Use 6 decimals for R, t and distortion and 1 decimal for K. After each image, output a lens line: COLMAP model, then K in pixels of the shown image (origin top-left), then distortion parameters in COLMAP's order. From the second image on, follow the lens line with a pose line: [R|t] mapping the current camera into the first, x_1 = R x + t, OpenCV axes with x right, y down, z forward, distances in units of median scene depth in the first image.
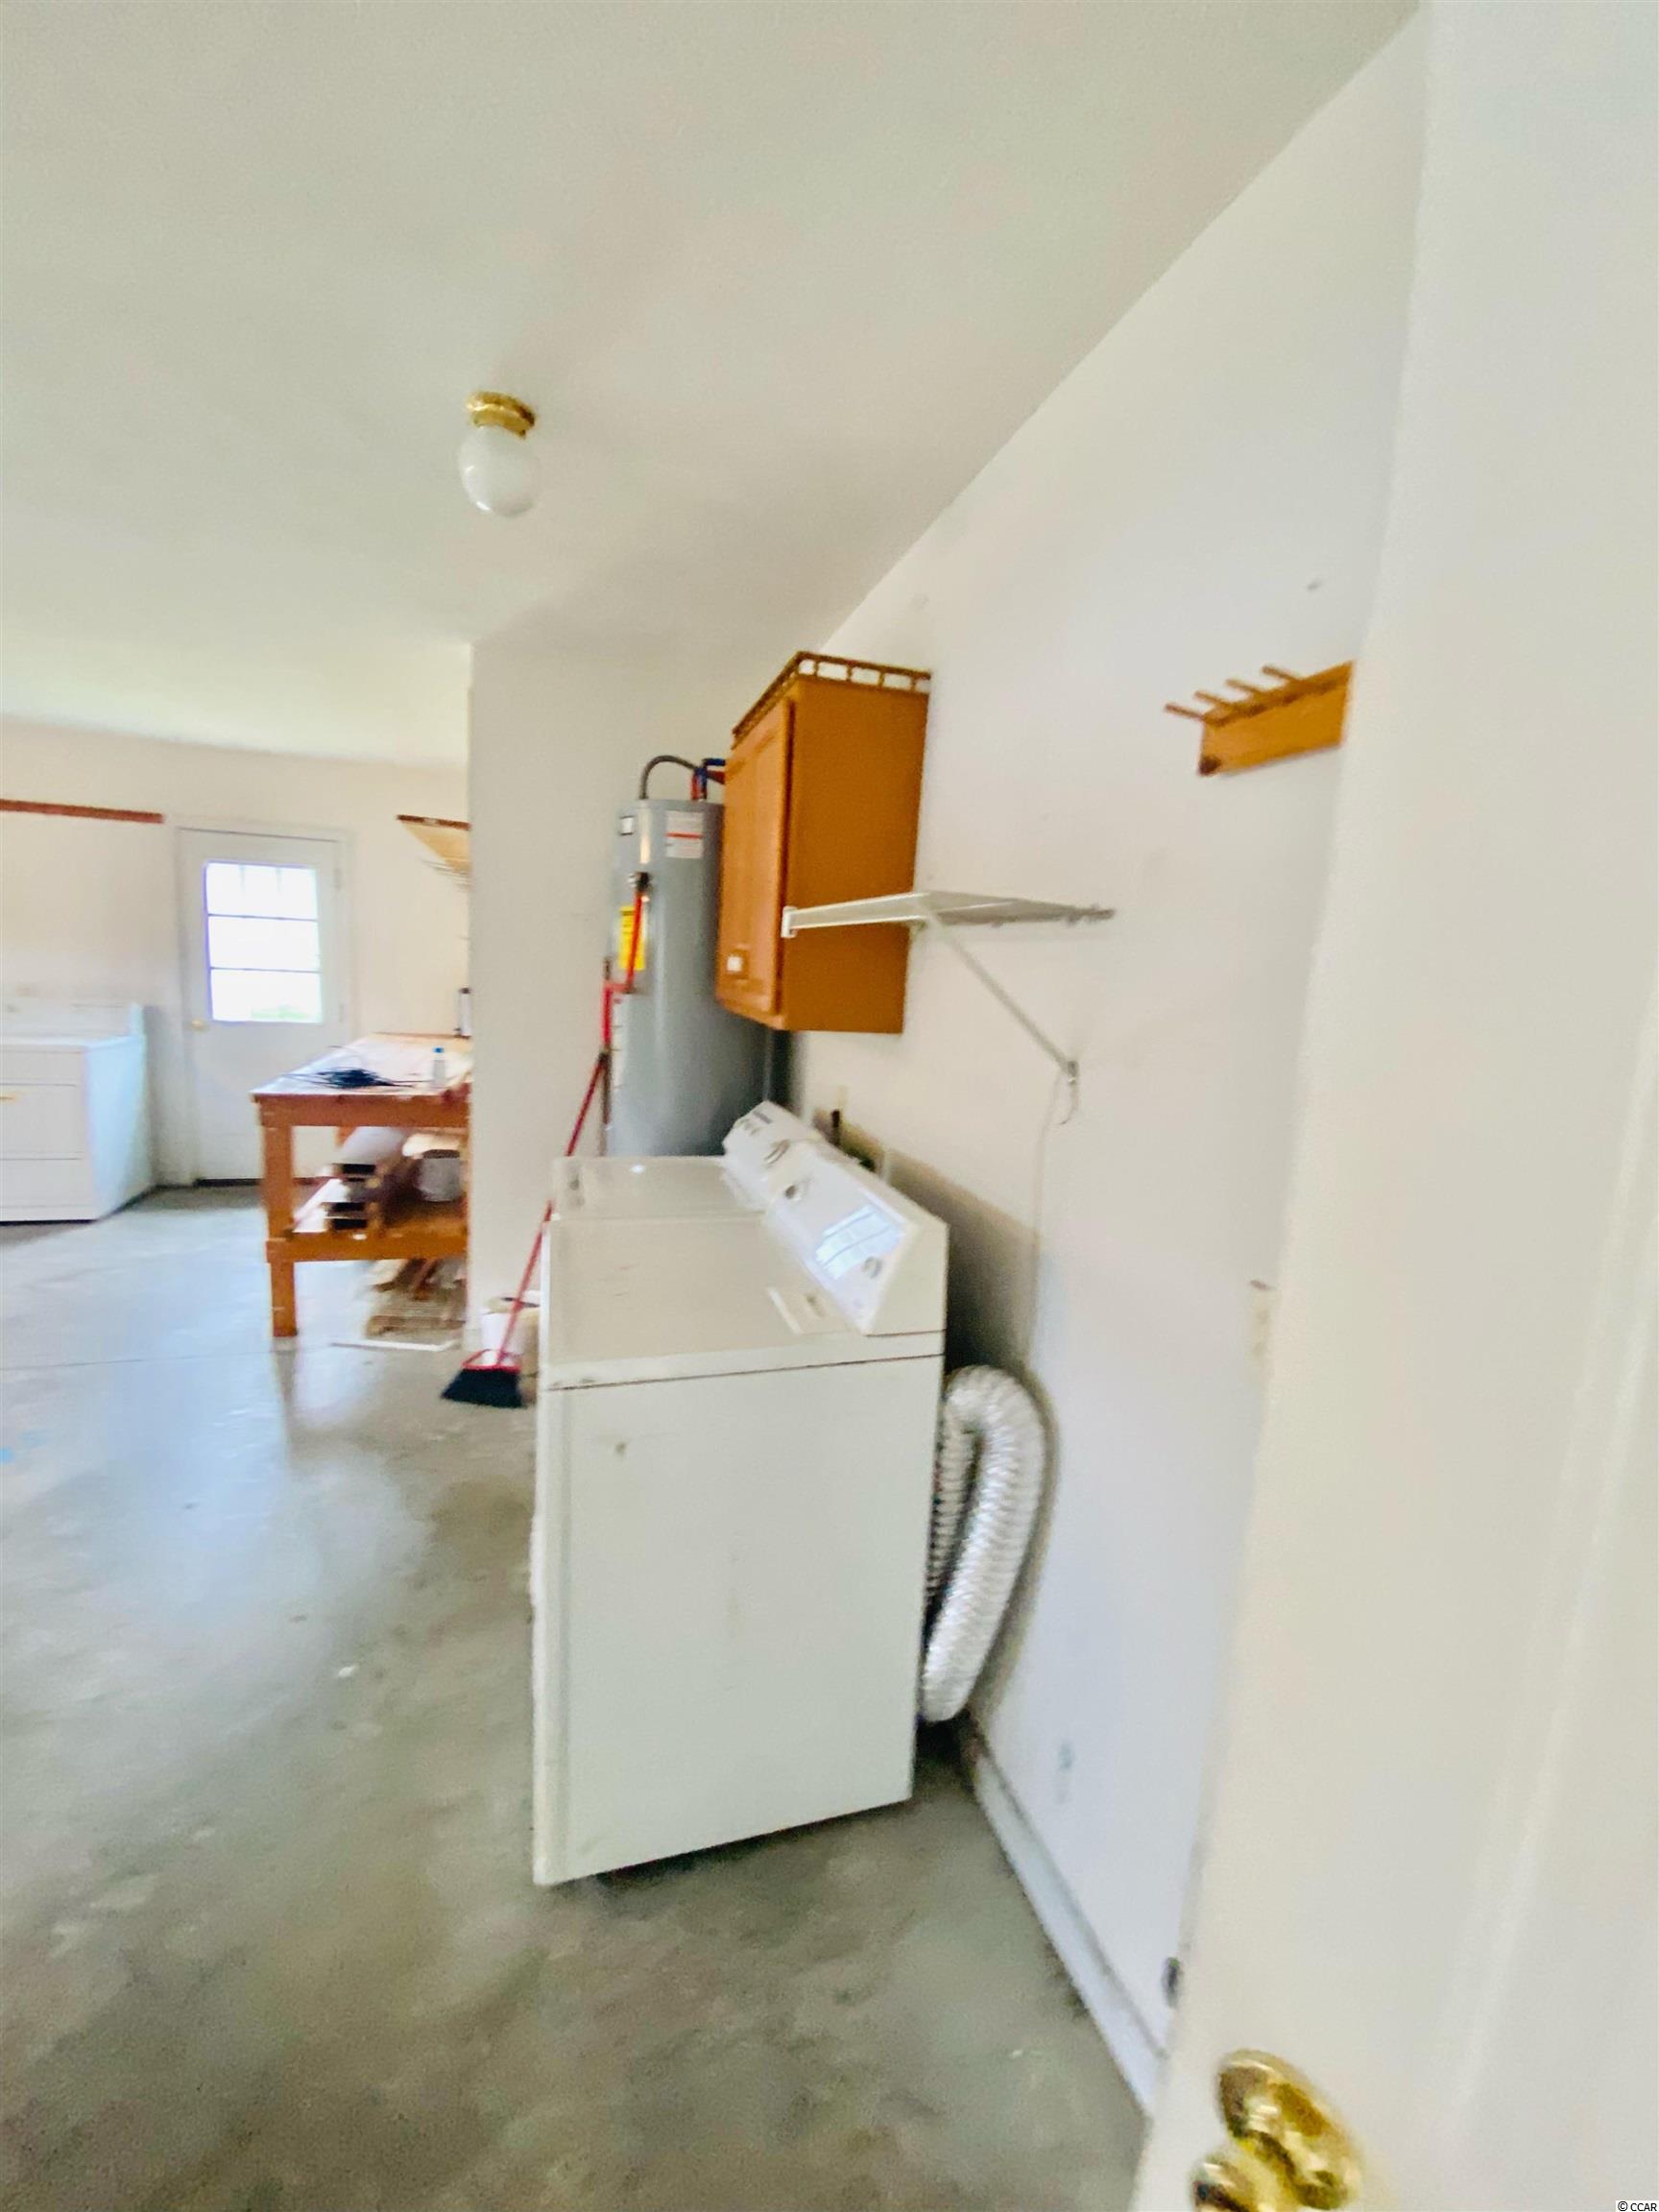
lens RADIAL K [[927.6, 0, 829.5], [0, 927.6, 1106.0], [0, 0, 1]] dist [0.000041, -0.000417]
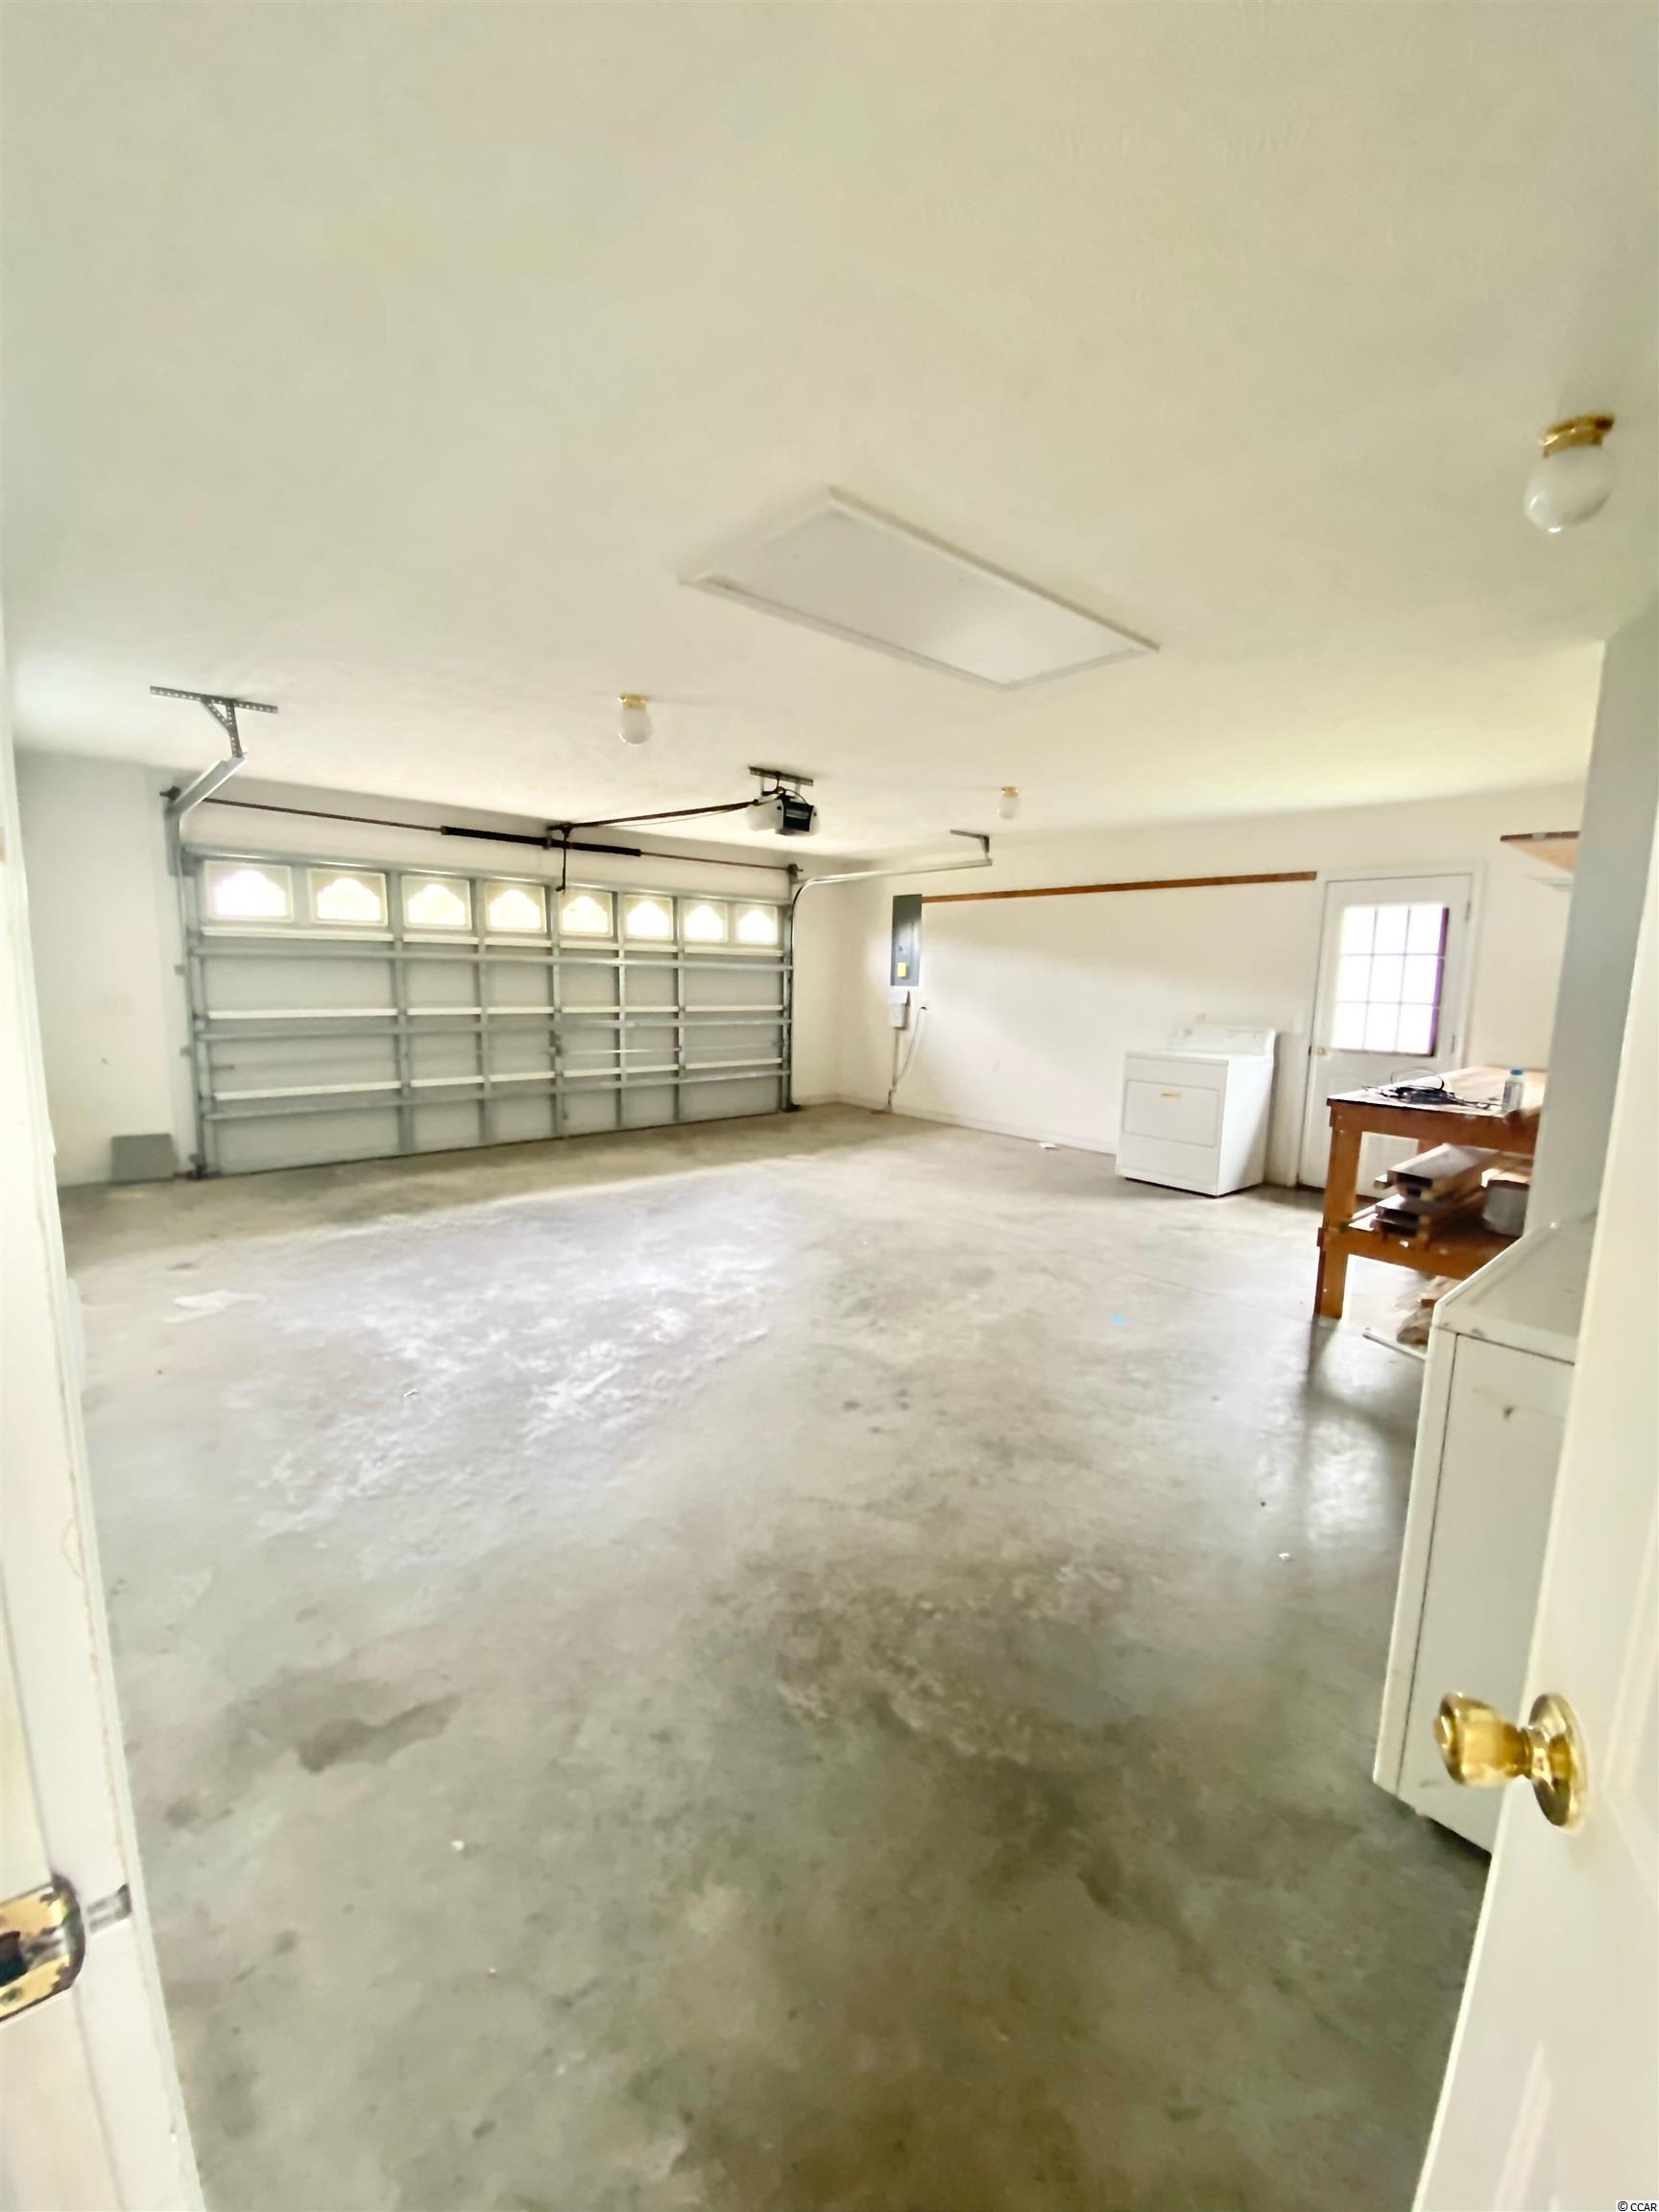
lens RADIAL K [[897.8, 0, 820.3], [0, 897.8, 1127.5], [0, 0, 1]] dist [0.000558, -0.000162]
pose [[0.421663, 0.111902, -0.899821, 0.122039], [-0.134261, 0.989122, 0.060092, 0.037647], [0.896758, 0.095472, 0.432100, -0.057813]]
